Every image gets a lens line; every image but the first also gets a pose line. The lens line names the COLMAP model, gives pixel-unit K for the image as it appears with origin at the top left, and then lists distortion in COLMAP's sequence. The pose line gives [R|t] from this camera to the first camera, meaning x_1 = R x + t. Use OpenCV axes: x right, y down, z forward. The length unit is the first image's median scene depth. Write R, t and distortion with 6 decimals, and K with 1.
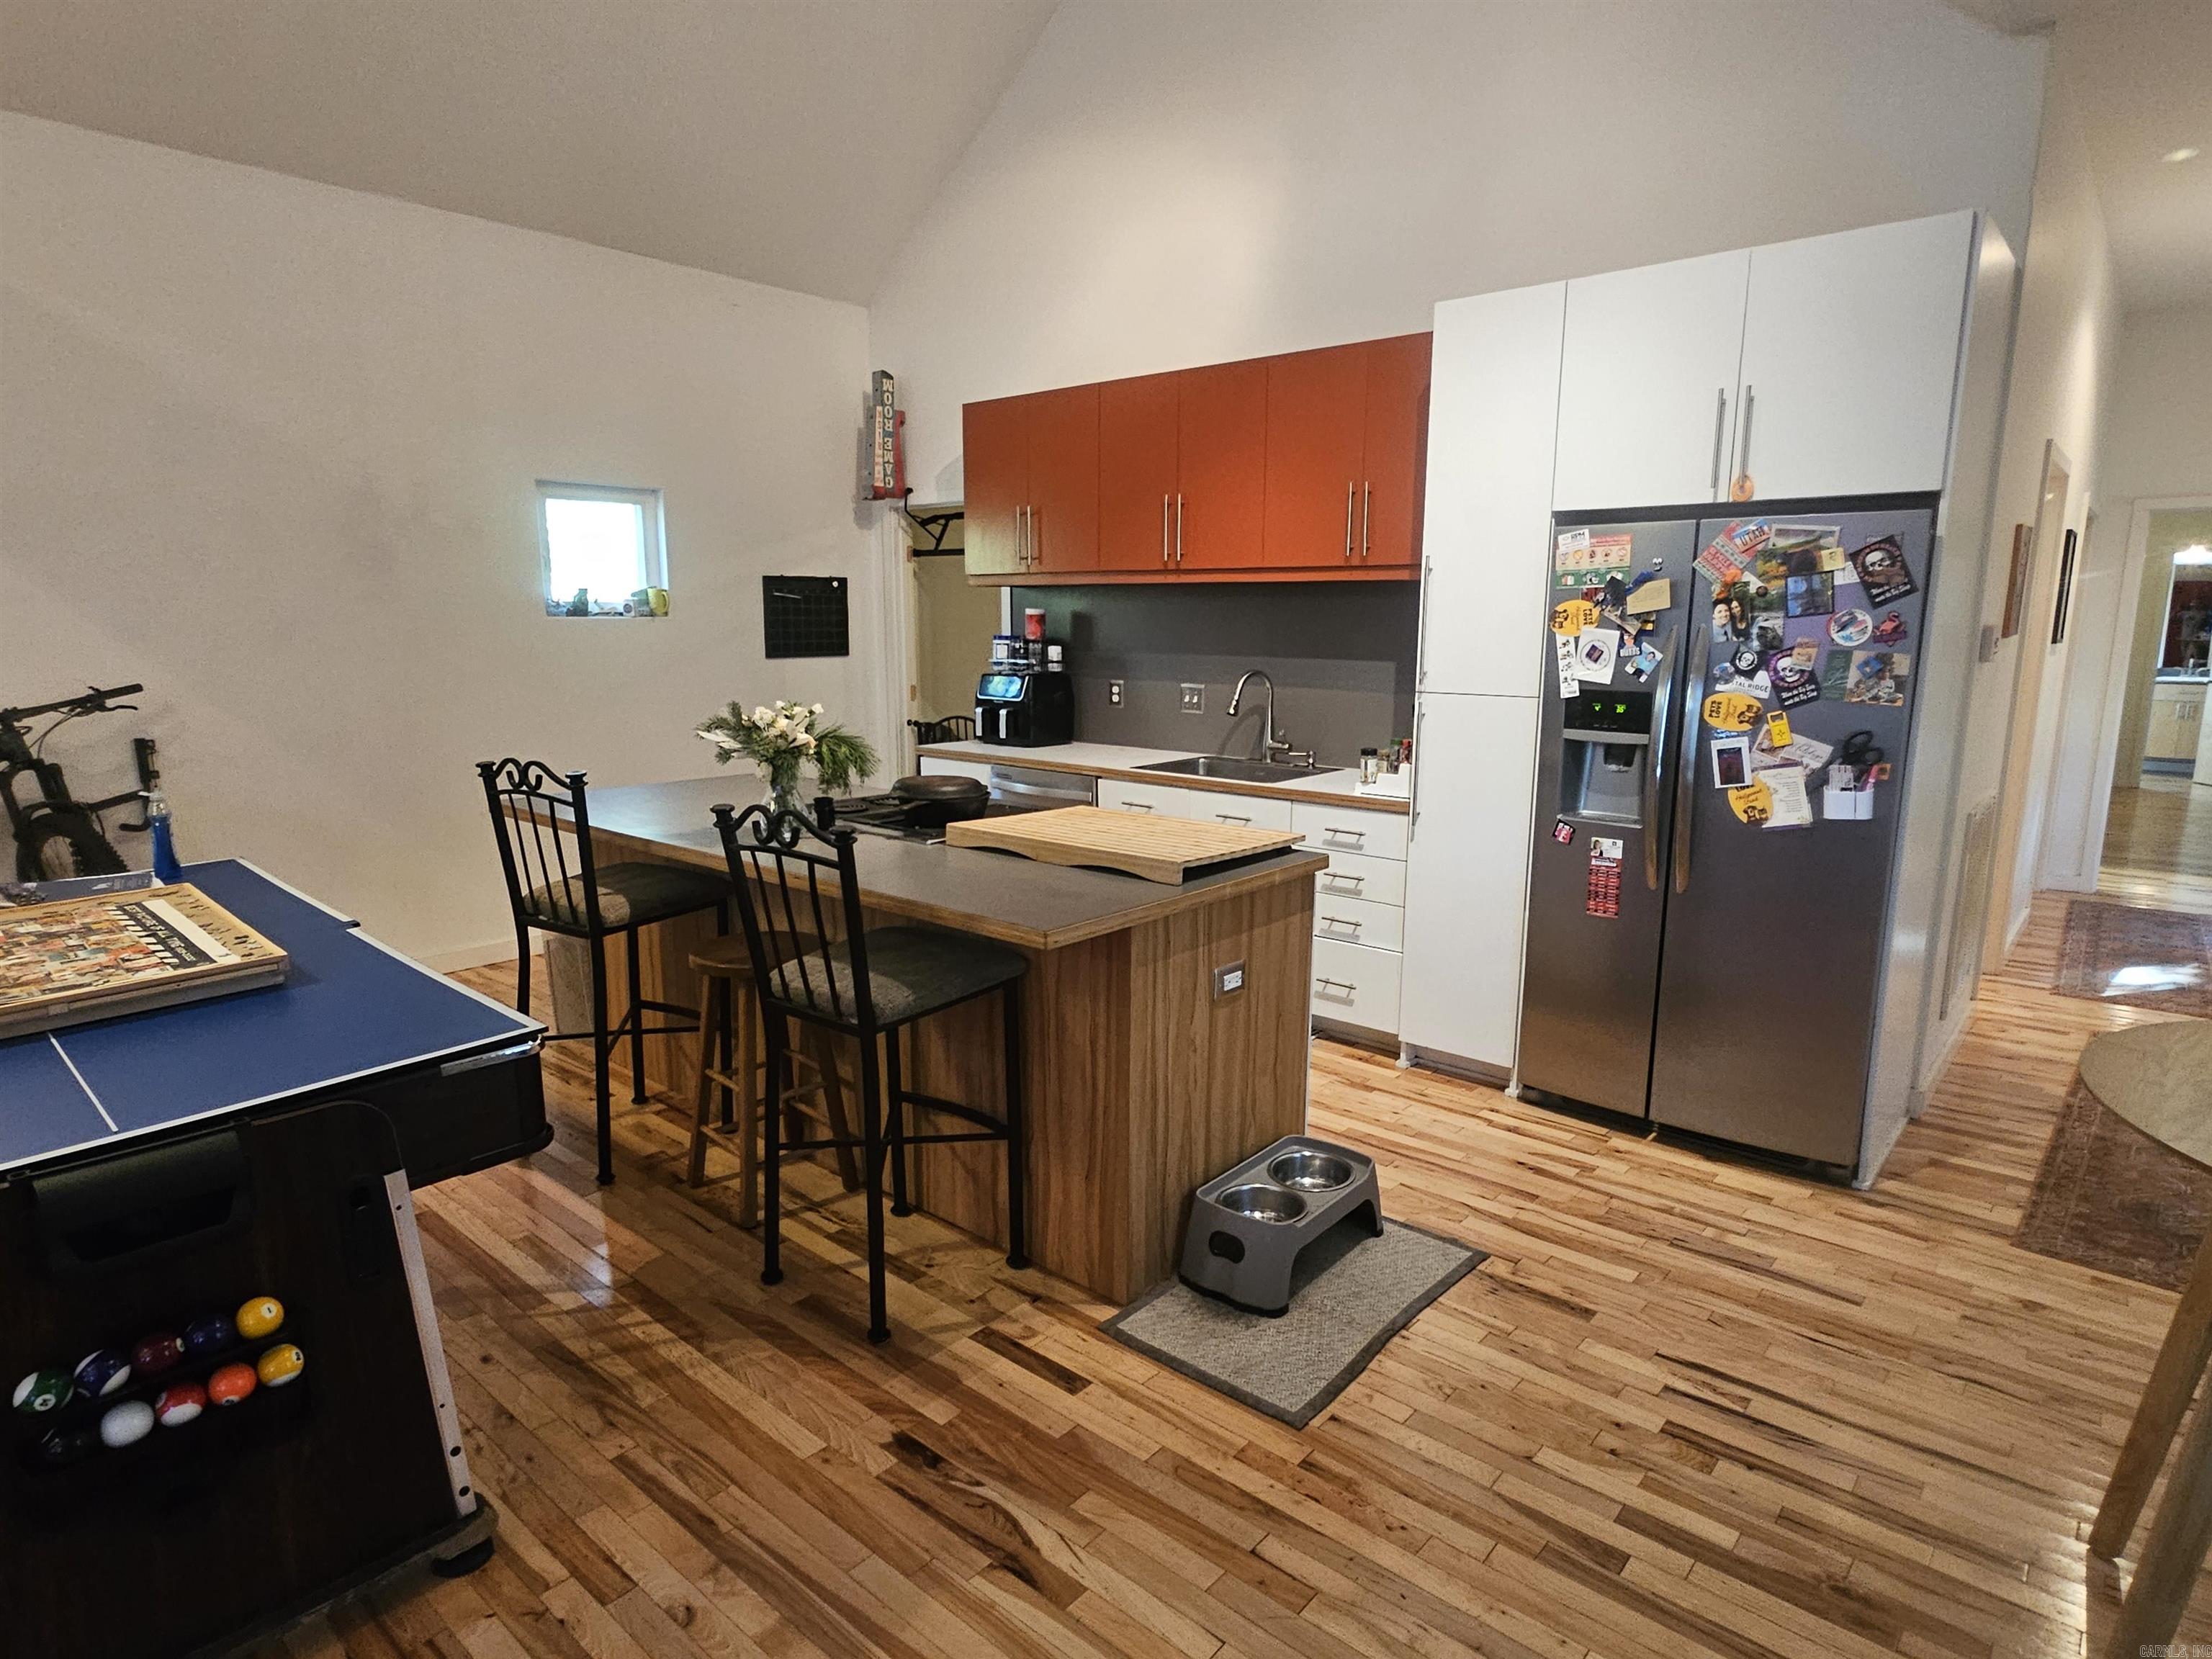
lens RADIAL K [[1238.9, 0, 1106.0], [0, 1238.9, 829.5], [0, 0, 1]] dist [0.000405, 0.000386]
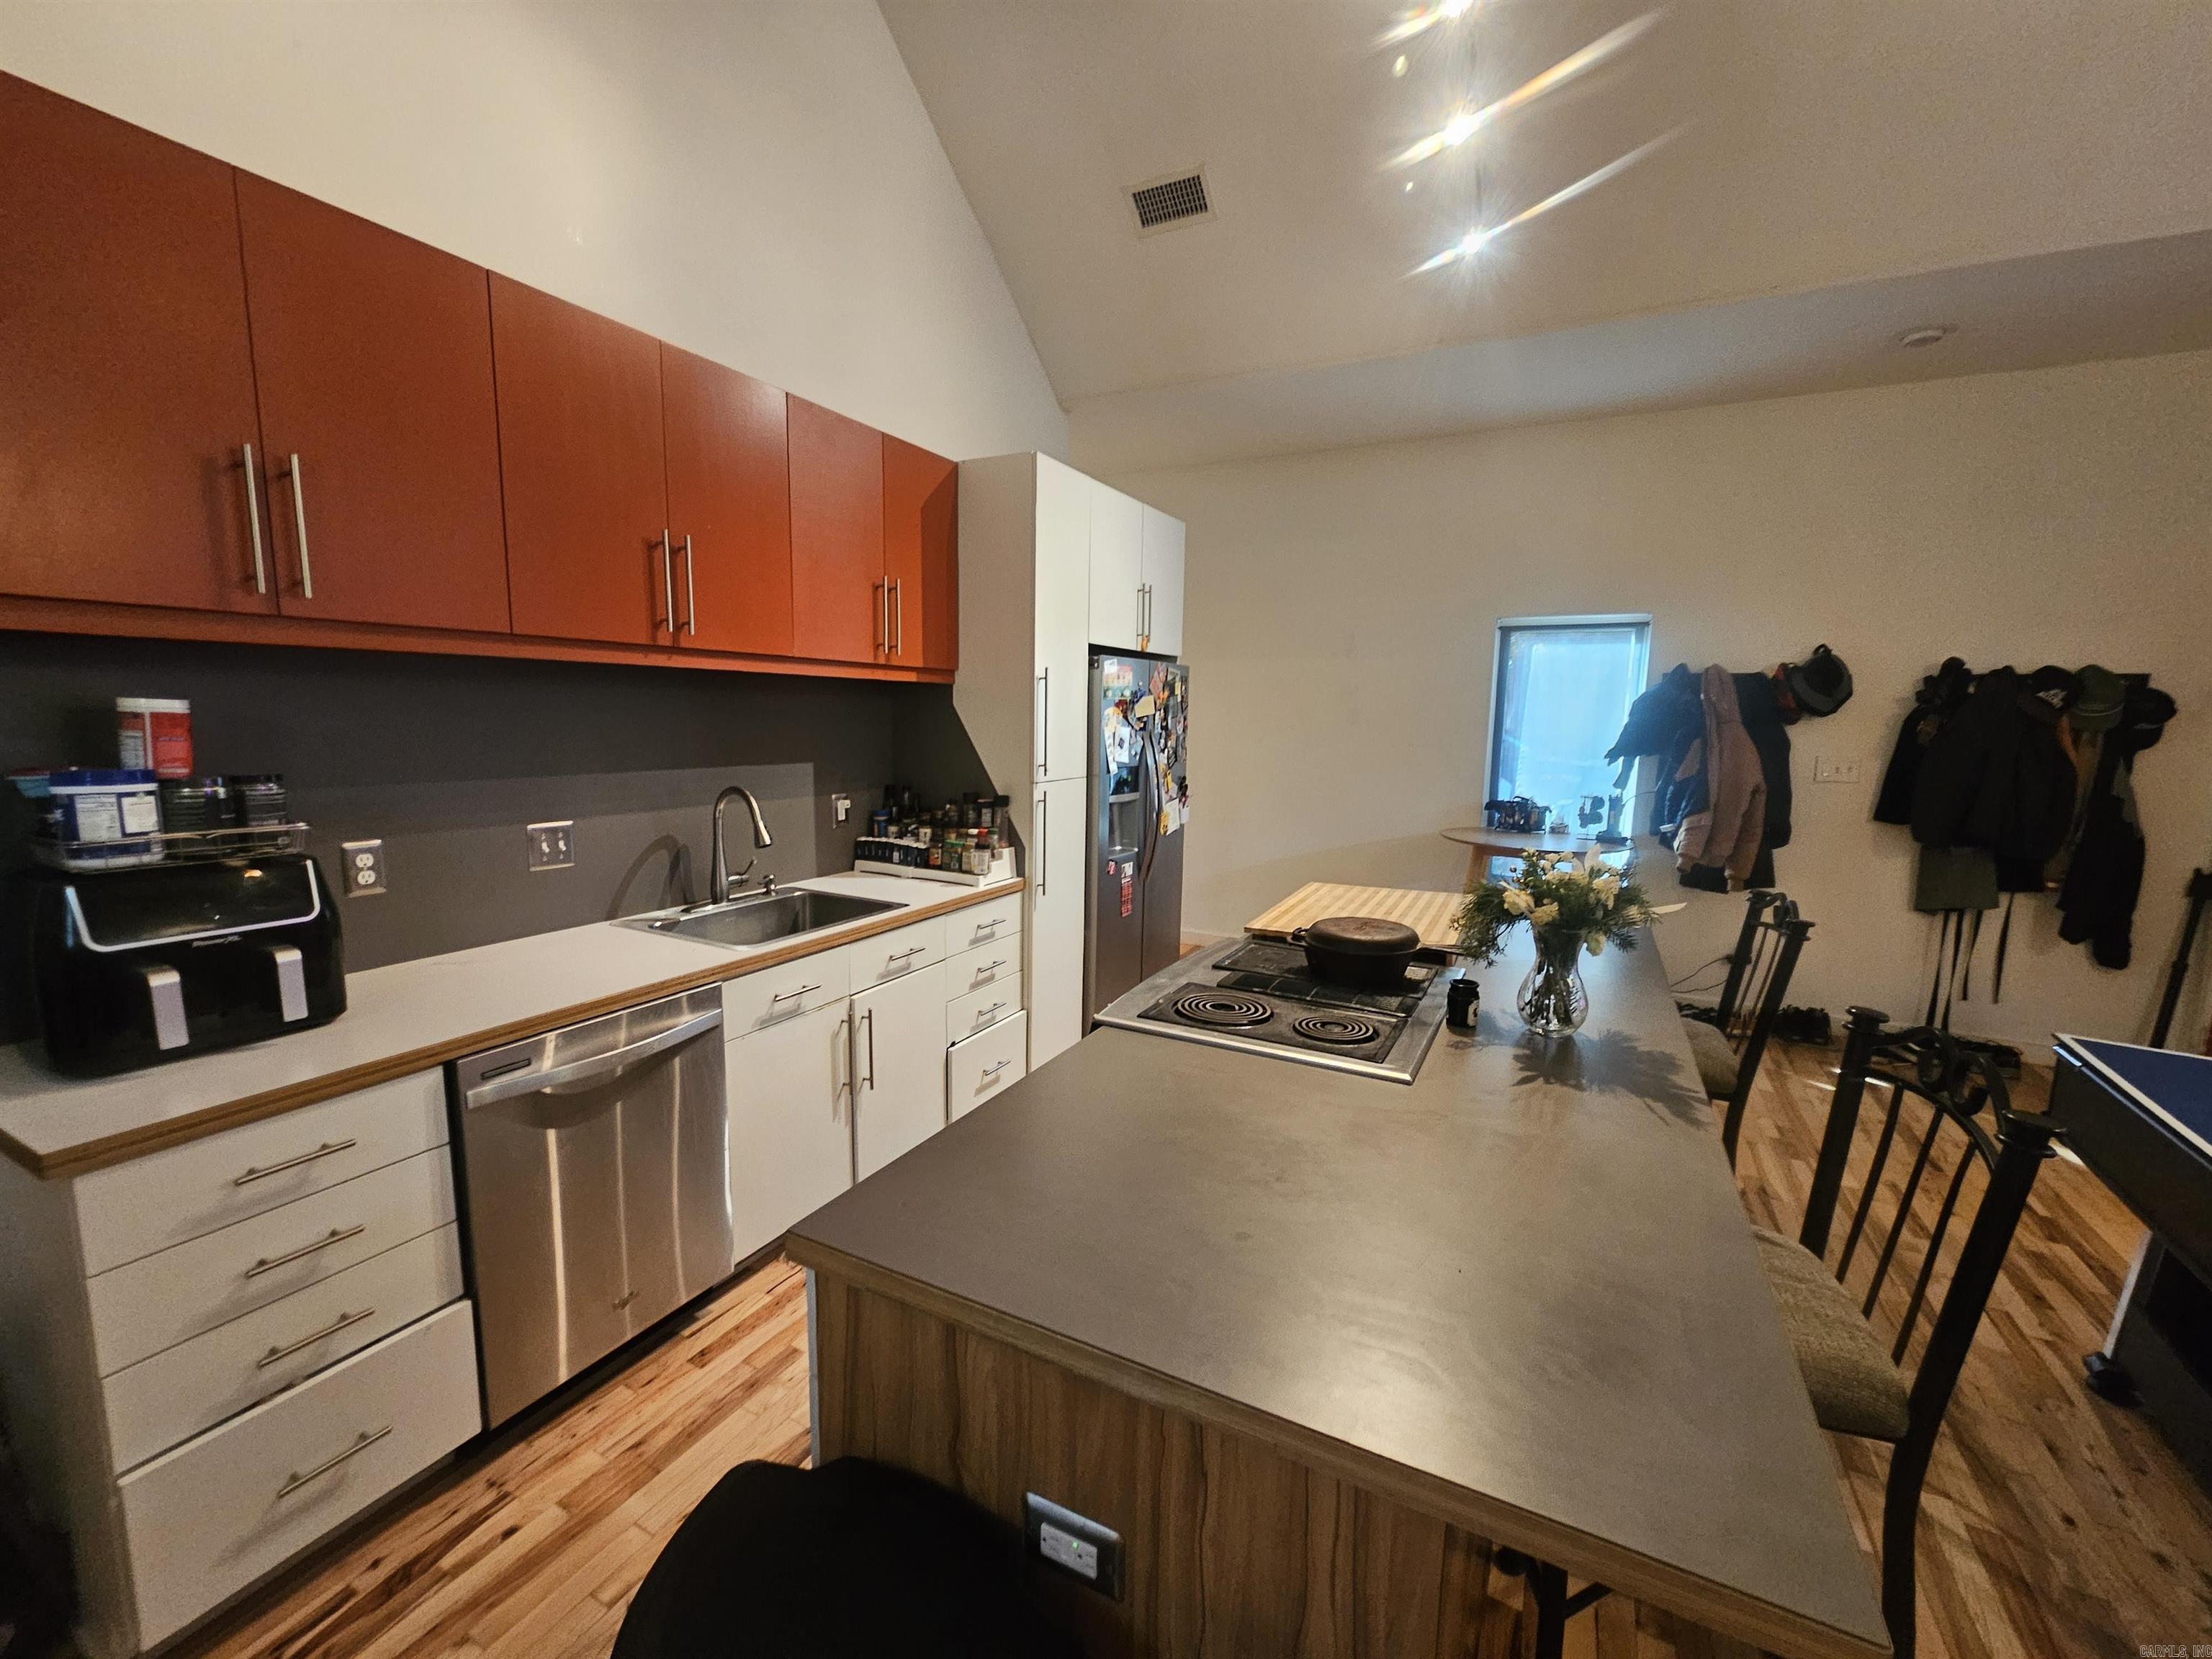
lens RADIAL K [[906.6, 0, 1099.8], [0, 906.6, 842.3], [0, 0, 1]] dist [-0.001902, -0.000161]
pose [[-0.221030, -0.144410, 0.964516, -0.654537], [0.153044, 0.971588, 0.180541, -0.222666], [-0.963184, 0.187519, -0.192649, 1.234589]]
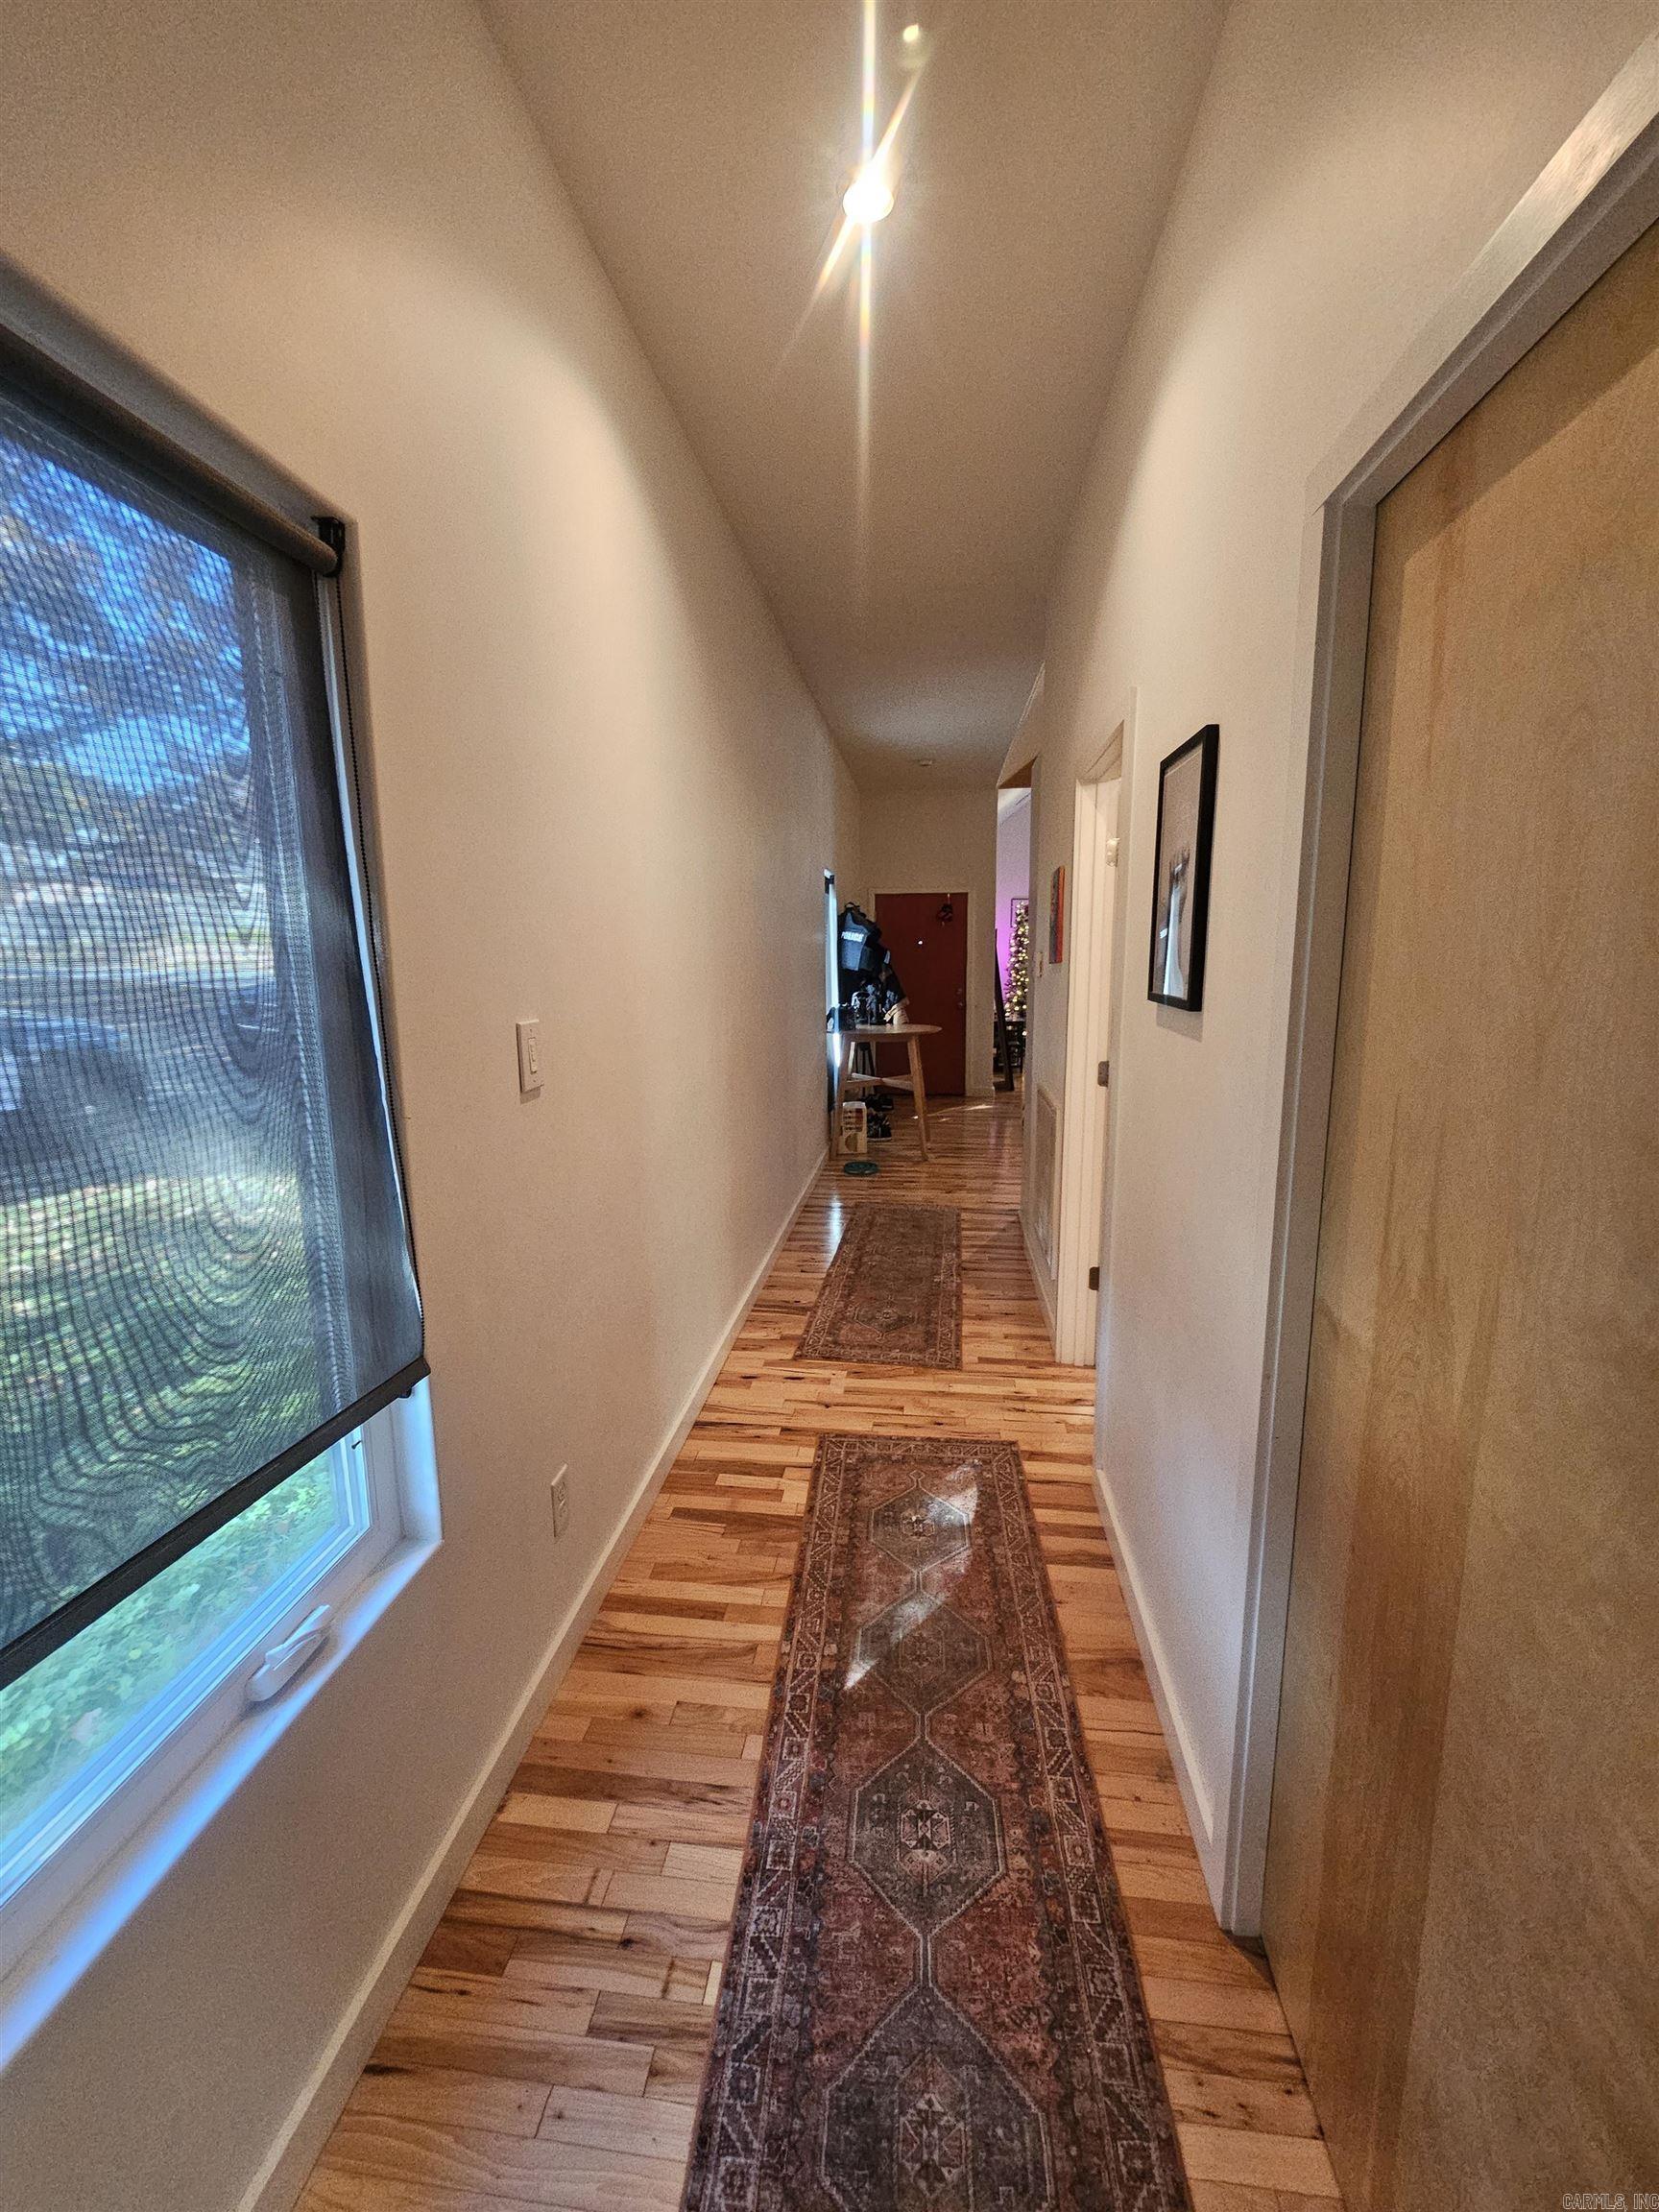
lens RADIAL K [[906.6, 0, 815.2], [0, 906.6, 1103.7], [0, 0, 1]] dist [-0.001902, -0.000161]
pose [[-0.835784, 0.096446, -0.540520, 1.604178], [-0.088252, 0.948054, 0.305624, -0.312775], [0.541919, 0.303137, -0.783857, 1.828901]]
